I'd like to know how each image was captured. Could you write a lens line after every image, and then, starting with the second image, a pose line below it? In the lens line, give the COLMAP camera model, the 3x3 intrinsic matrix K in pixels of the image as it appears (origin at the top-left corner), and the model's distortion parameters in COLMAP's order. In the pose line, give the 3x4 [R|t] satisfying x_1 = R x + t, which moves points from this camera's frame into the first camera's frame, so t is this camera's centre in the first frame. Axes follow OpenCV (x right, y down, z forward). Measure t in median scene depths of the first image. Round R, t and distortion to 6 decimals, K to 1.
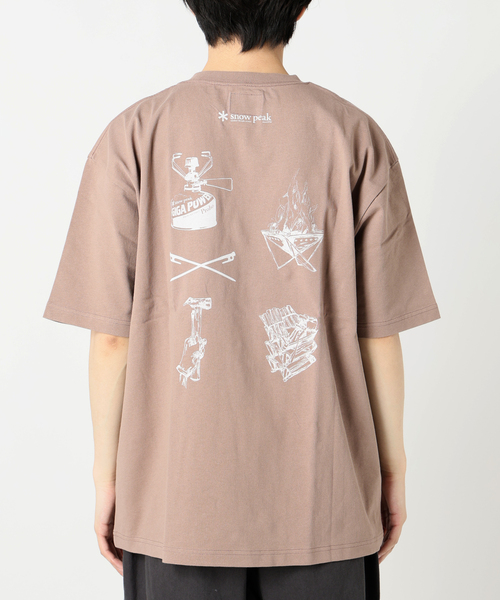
lens RADIAL K [[1222.4, 0, 250.0], [0, 1222.4, 300.0], [0, 0, 1]] dist [-0.017253, -0.183308]
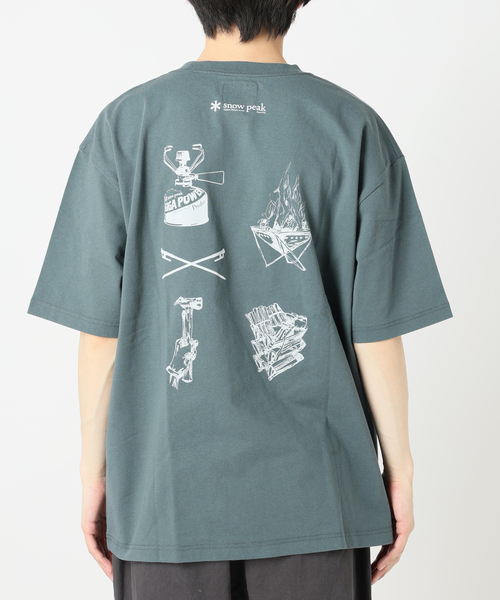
lens RADIAL K [[1584.2, 0, 250.0], [0, 1584.2, 300.0], [0, 0, 1]] dist [0.053079, 0.969228]
pose [[0.999482, -0.010276, -0.030495, 0.045268], [0.010345, 0.999944, 0.002108, -0.001559], [0.030472, -0.002423, 0.999533, -0.262021]]
